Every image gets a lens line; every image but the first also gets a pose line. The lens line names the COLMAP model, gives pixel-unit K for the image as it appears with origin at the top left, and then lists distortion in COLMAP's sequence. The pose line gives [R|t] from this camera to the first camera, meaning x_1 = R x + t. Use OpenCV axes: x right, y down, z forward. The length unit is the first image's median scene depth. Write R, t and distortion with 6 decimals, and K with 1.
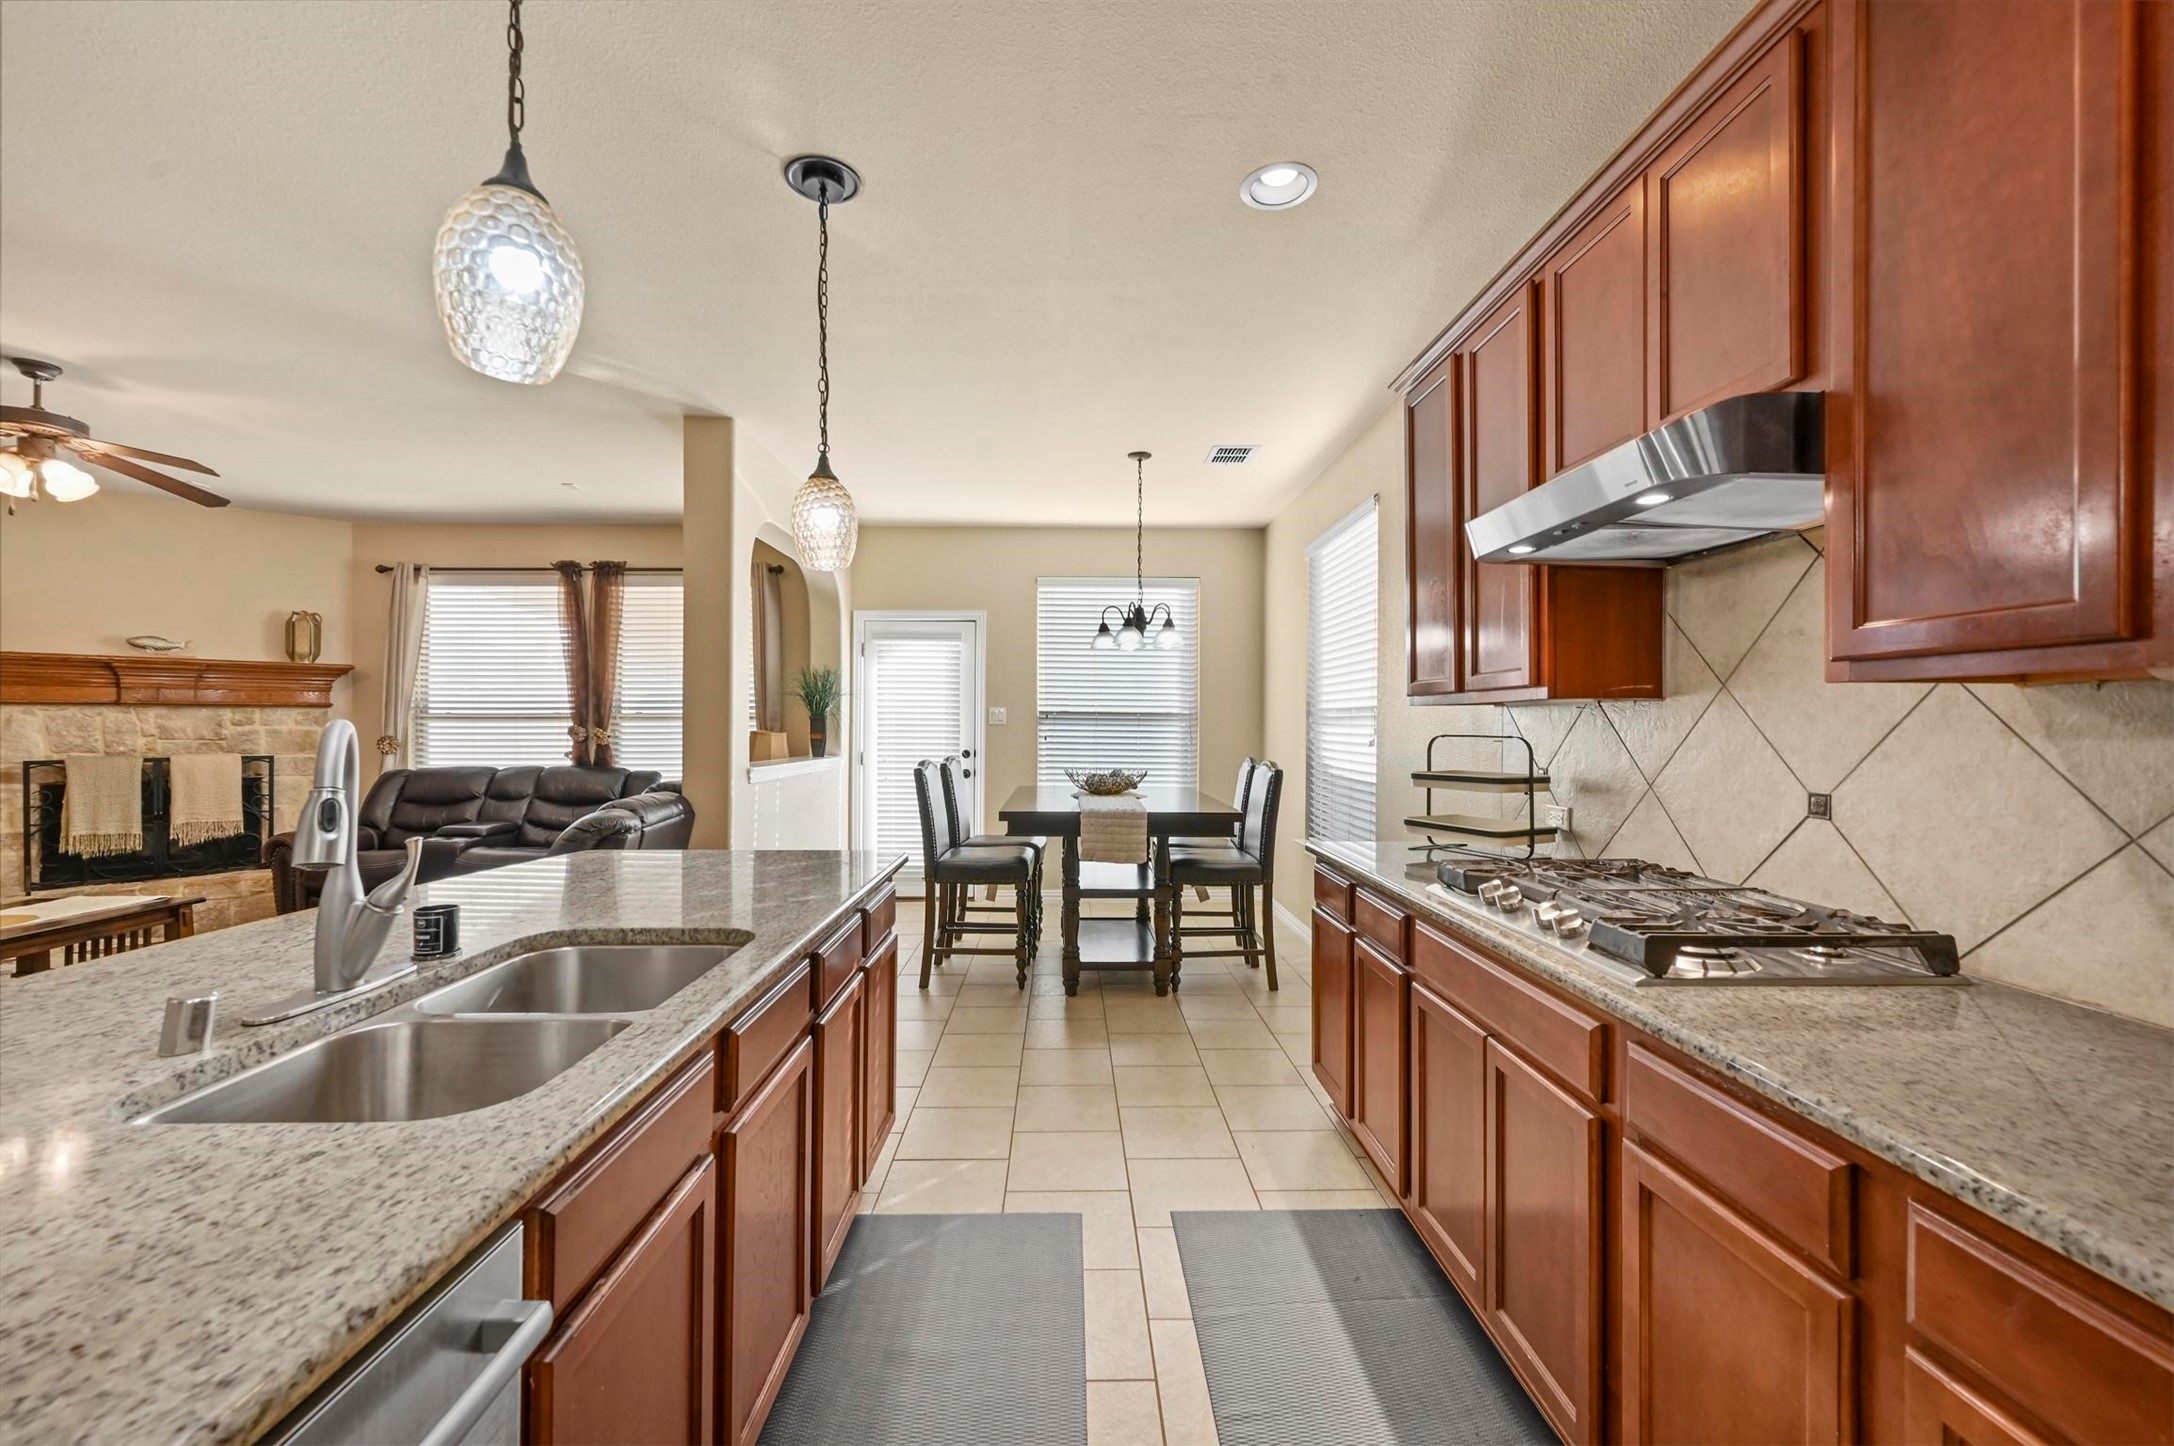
lens RADIAL K [[854.9, 0, 1083.4], [0, 854.9, 723.8], [0, 0, 1]] dist [-0.001121, 0.000344]
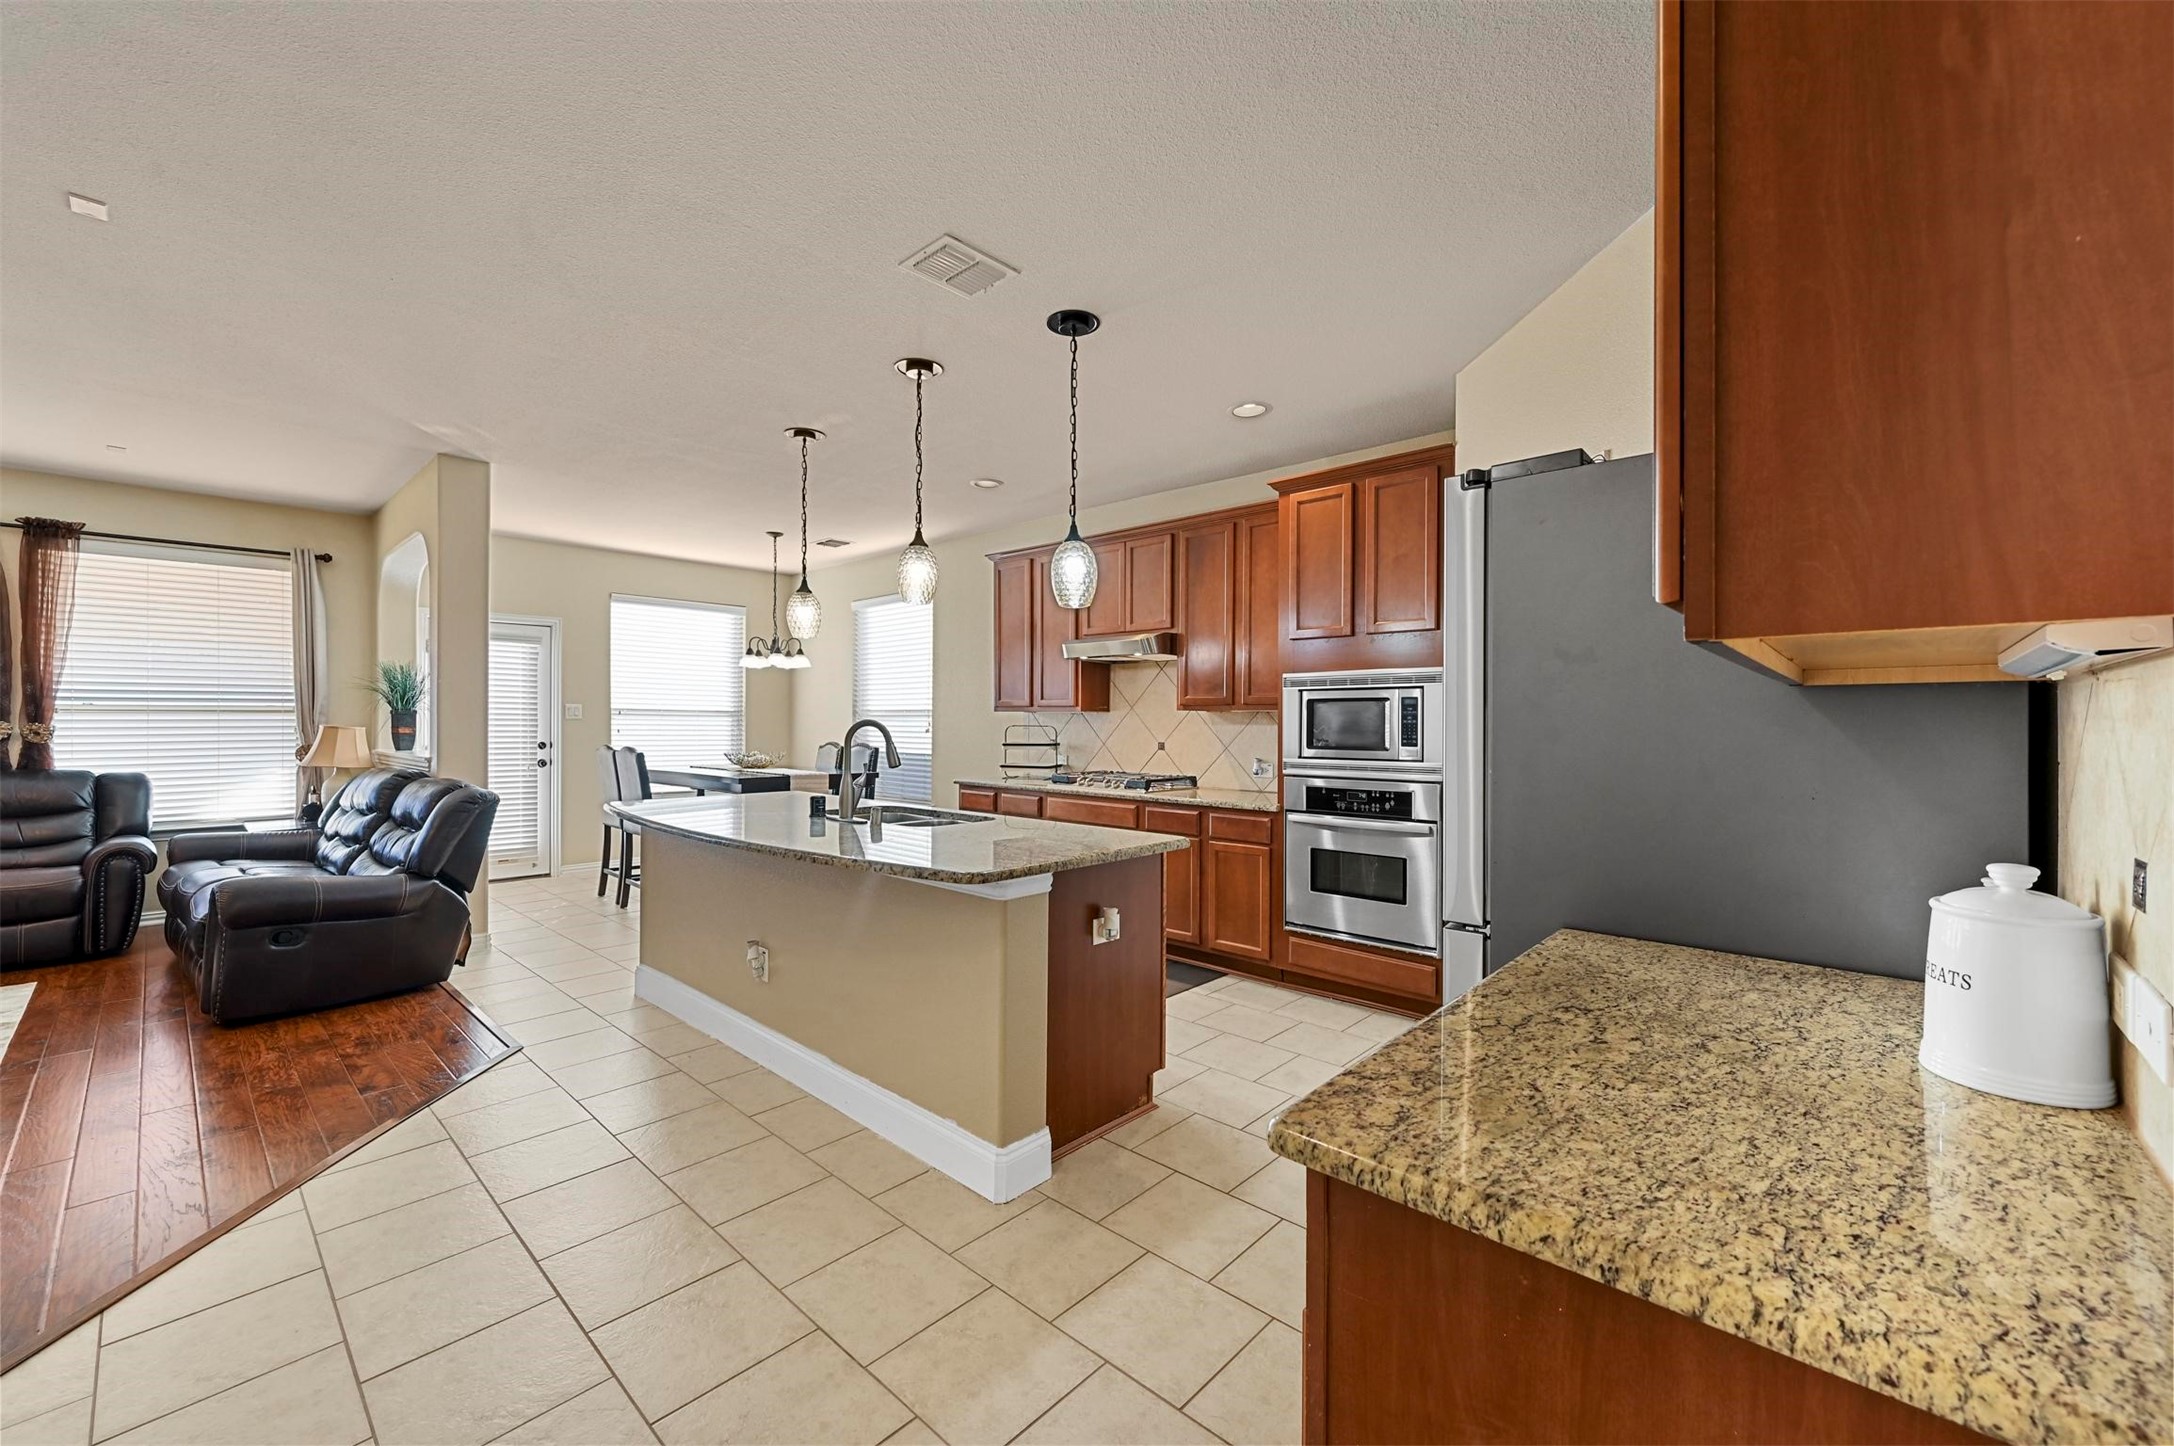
lens RADIAL K [[862.5, 0, 1087.0], [0, 862.5, 723.0], [0, 0, 1]] dist [-0.000144, 0.000030]
pose [[0.694235, -0.003912, 0.719738, -0.667774], [-0.002508, 0.999966, 0.007854, -0.006776], [-0.719744, -0.007258, 0.694201, -0.422552]]
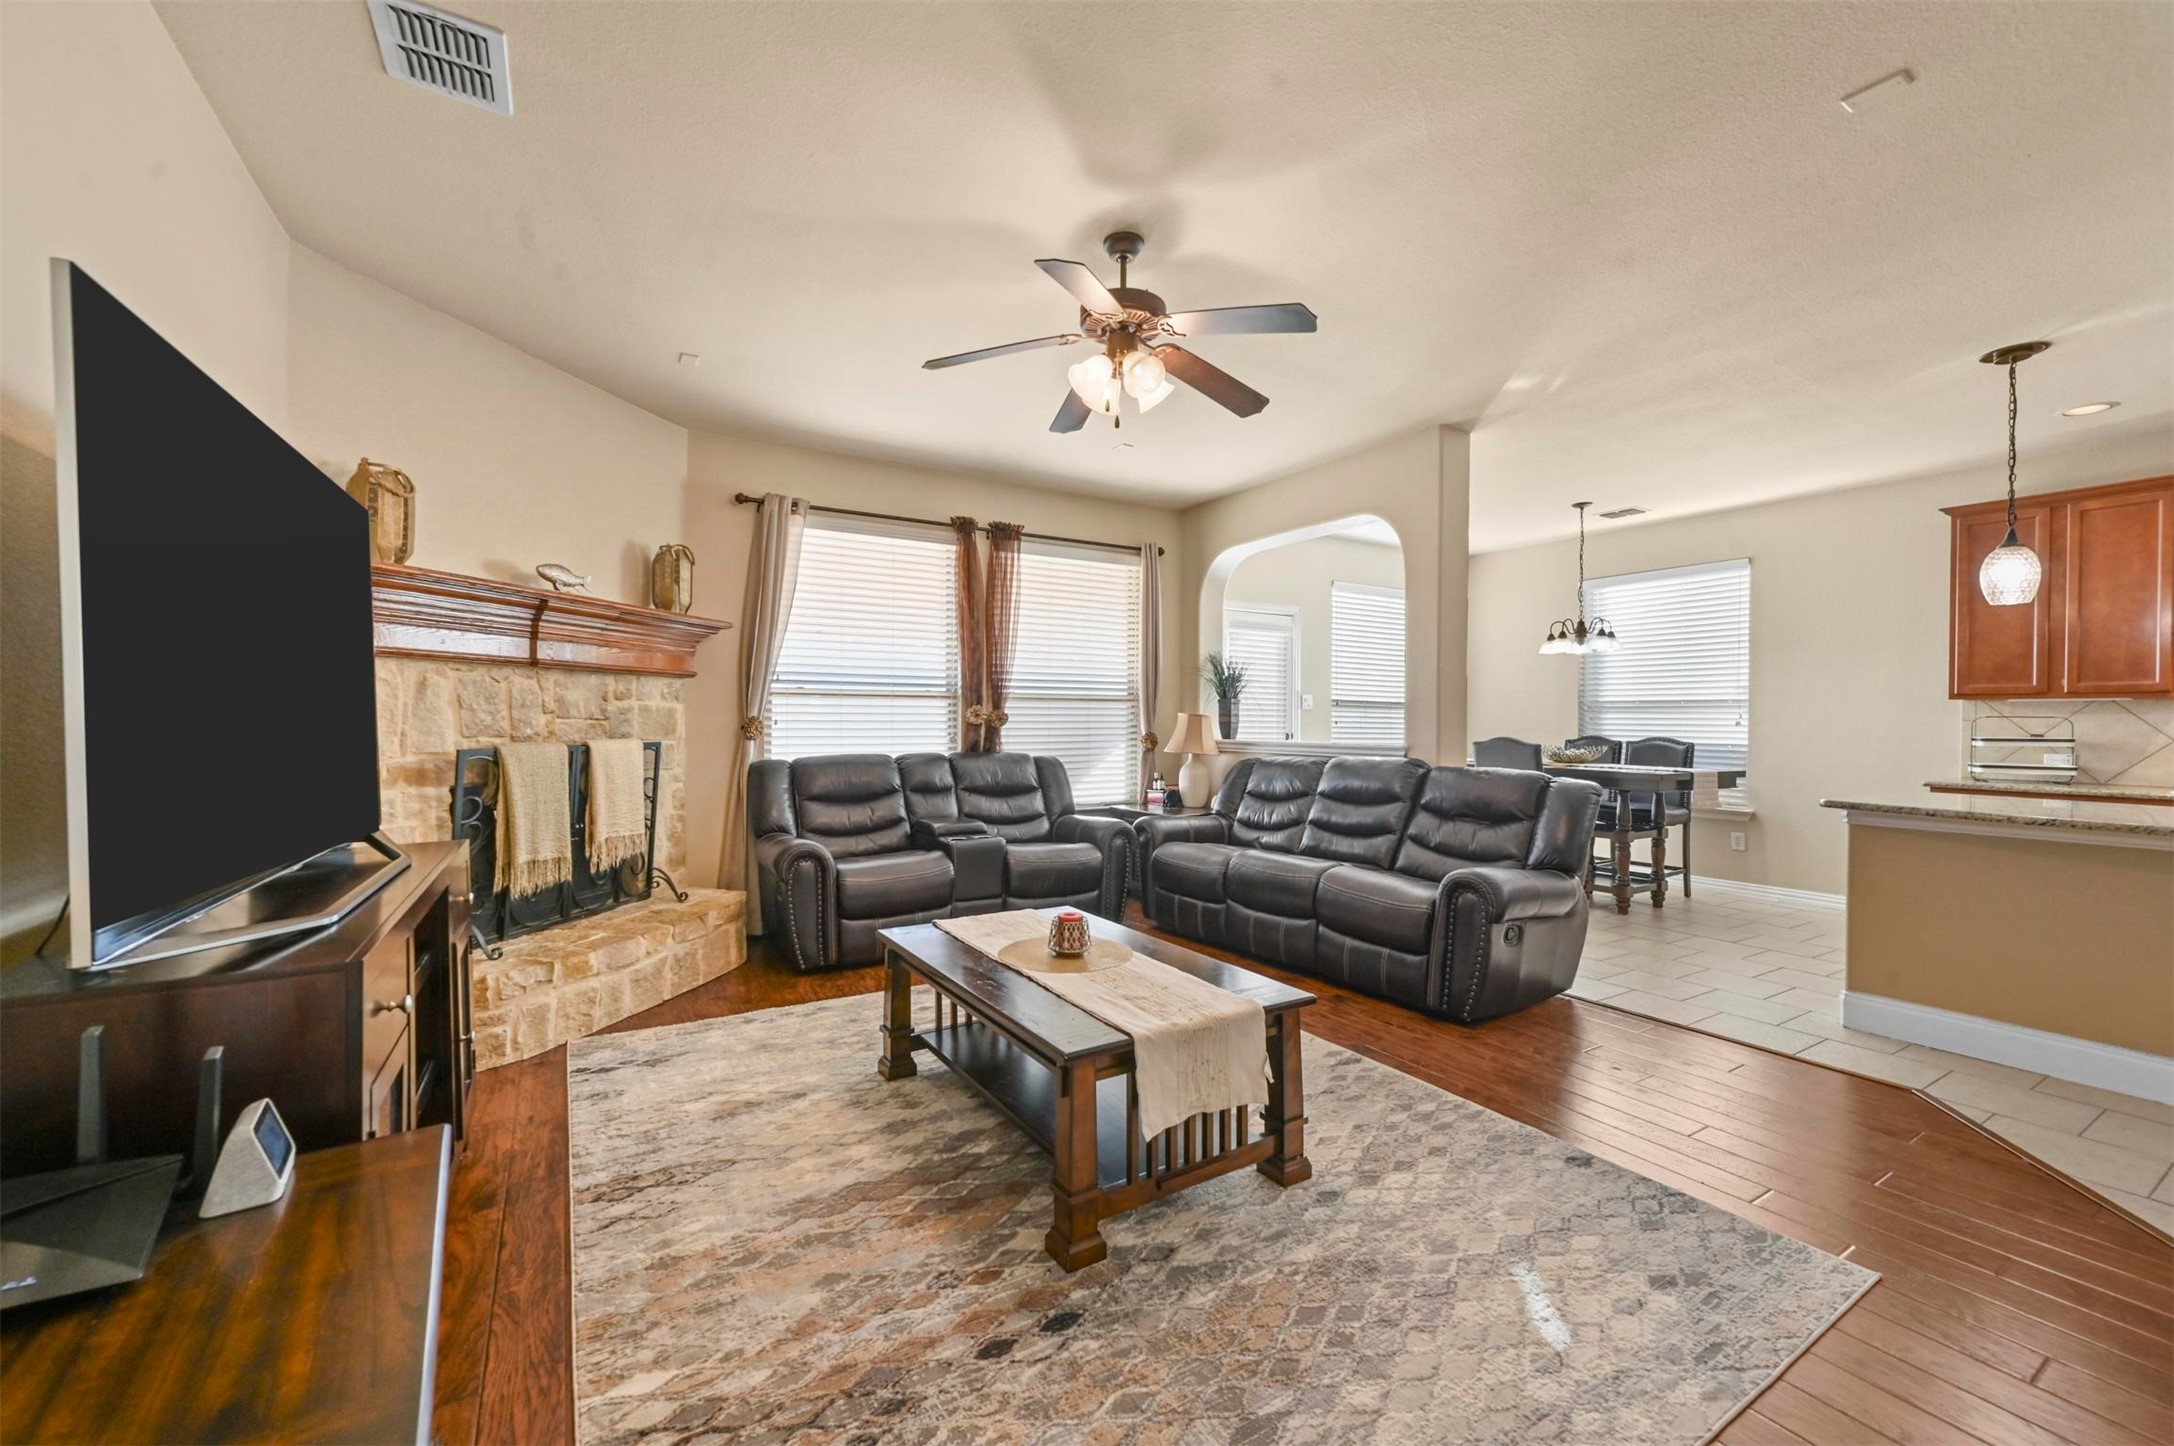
lens RADIAL K [[854.9, 0, 1083.4], [0, 854.9, 723.8], [0, 0, 1]] dist [-0.001121, 0.000344]
pose [[0.862557, 0.000902, 0.505959, -1.363997], [-0.005532, 0.999955, 0.007648, 0.019698], [-0.505929, -0.009395, 0.862524, 0.262886]]
